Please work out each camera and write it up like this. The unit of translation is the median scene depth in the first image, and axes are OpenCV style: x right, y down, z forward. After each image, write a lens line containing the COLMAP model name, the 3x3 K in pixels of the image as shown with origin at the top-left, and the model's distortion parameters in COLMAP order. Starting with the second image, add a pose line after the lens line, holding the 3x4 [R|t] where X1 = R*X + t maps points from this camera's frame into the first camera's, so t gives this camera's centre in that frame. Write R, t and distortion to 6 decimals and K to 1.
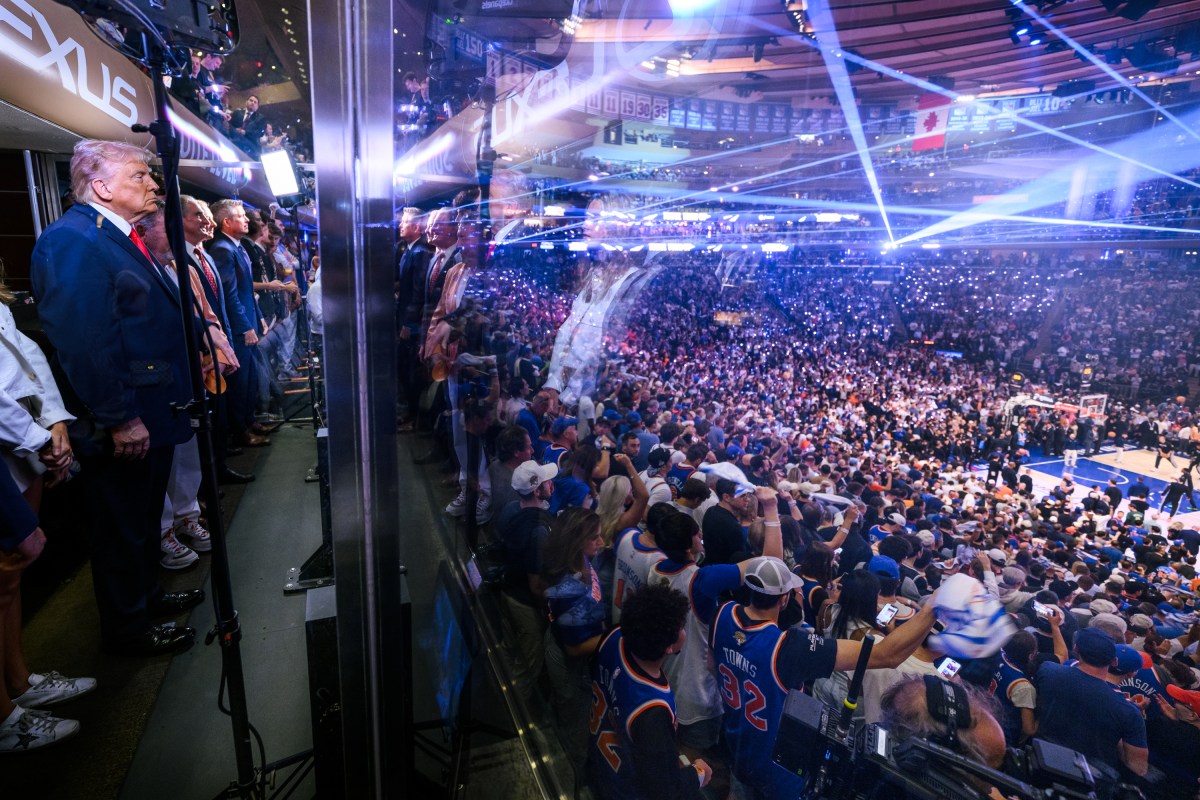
lens RADIAL K [[556.6, 0, 562.0], [0, 556.6, 380.9], [0, 0, 1]] dist [0.001993, -0.000134]
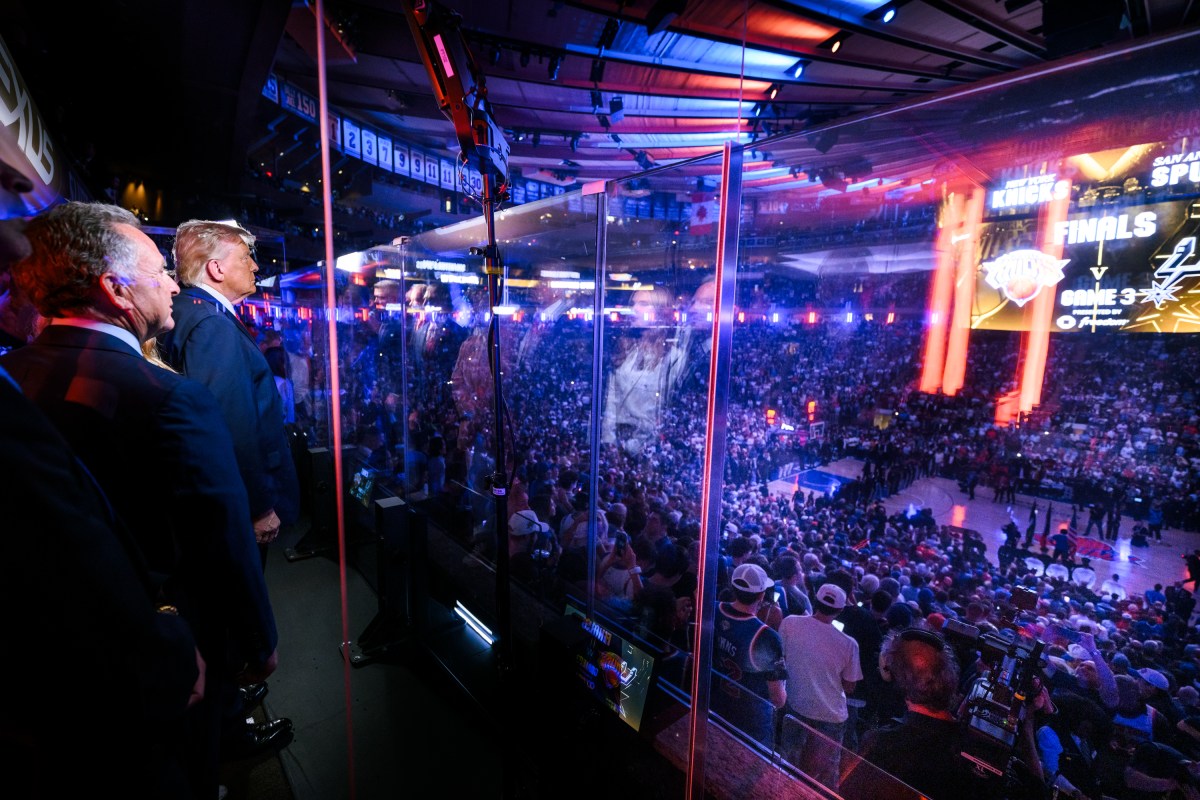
lens RADIAL K [[562.4, 0, 520.6], [0, 562.4, 401.1], [0, 0, 1]] dist [0.001999, -0.000006]
pose [[0.937565, -0.049307, 0.344298, -0.171221], [0.070492, 0.996294, -0.049278, -0.008579], [-0.340593, 0.070472, 0.937566, -0.019084]]
